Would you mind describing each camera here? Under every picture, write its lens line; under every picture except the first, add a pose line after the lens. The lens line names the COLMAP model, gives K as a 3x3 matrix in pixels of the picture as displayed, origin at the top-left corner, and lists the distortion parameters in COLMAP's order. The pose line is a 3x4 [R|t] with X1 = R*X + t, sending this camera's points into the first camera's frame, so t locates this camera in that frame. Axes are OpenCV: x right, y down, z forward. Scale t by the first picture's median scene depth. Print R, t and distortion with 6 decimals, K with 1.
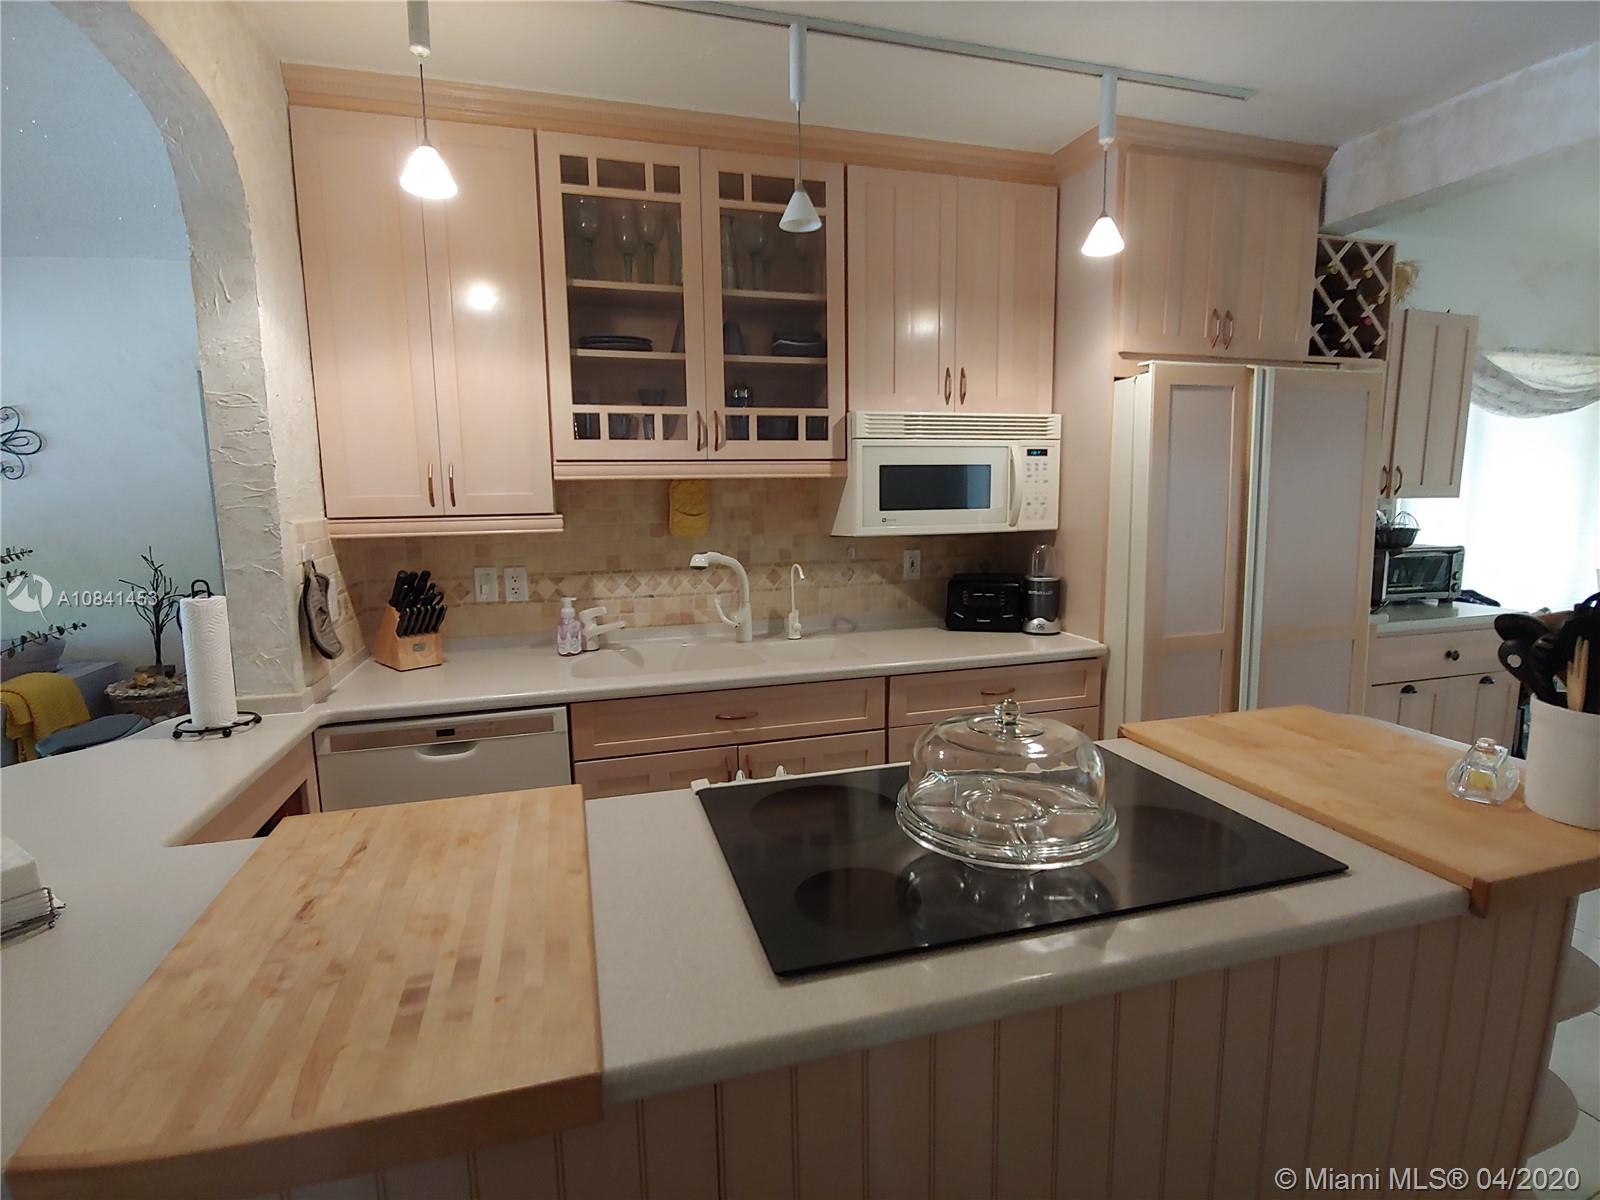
lens RADIAL K [[801.7, 0, 808.3], [0, 801.7, 602.4], [0, 0, 1]] dist [0.004924, -0.013192]
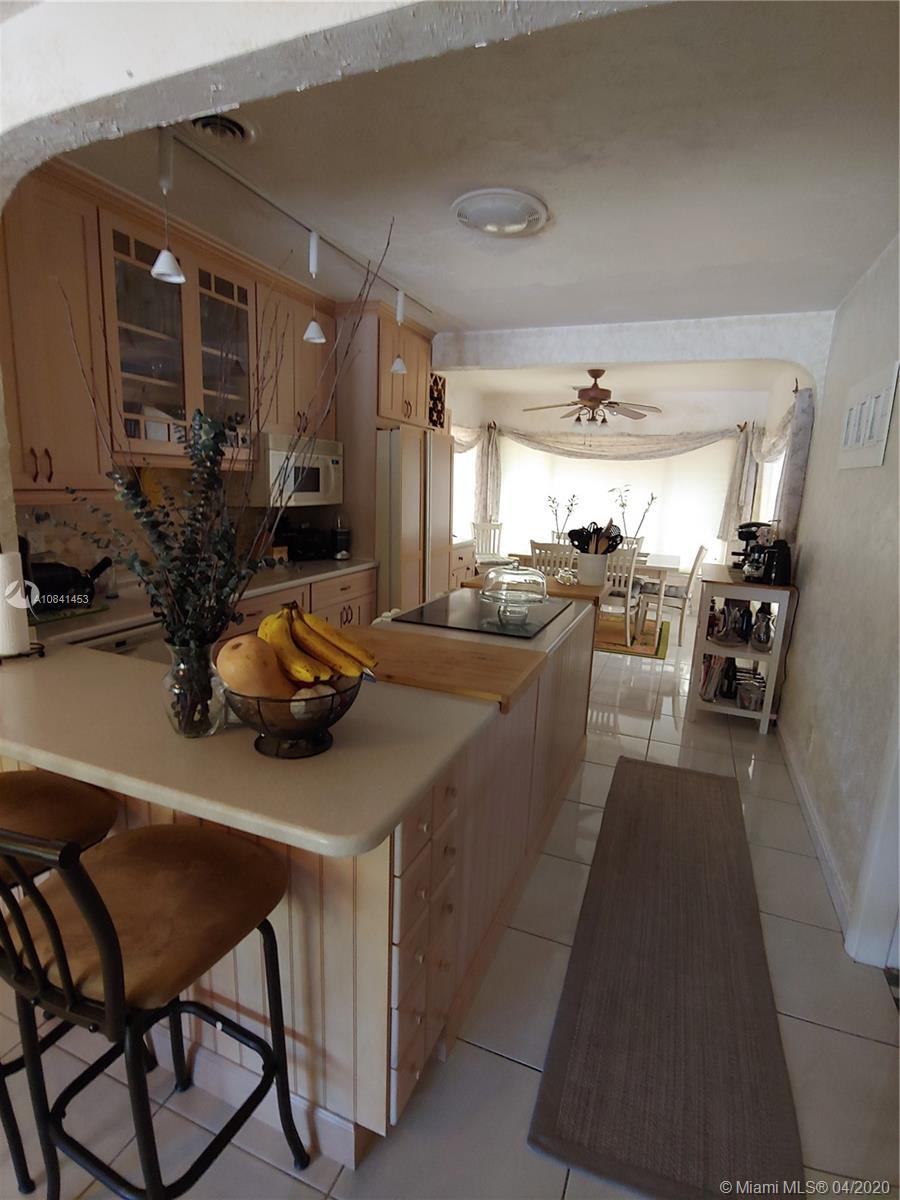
lens RADIAL K [[601.3, 0, 450.0], [0, 601.3, 596.7], [0, 0, 1]] dist [0.004924, -0.013192]
pose [[0.625568, -0.112868, 0.771962, -0.623853], [0.065337, 0.993583, 0.092324, 0.012398], [-0.777429, -0.007317, 0.628929, -0.088737]]
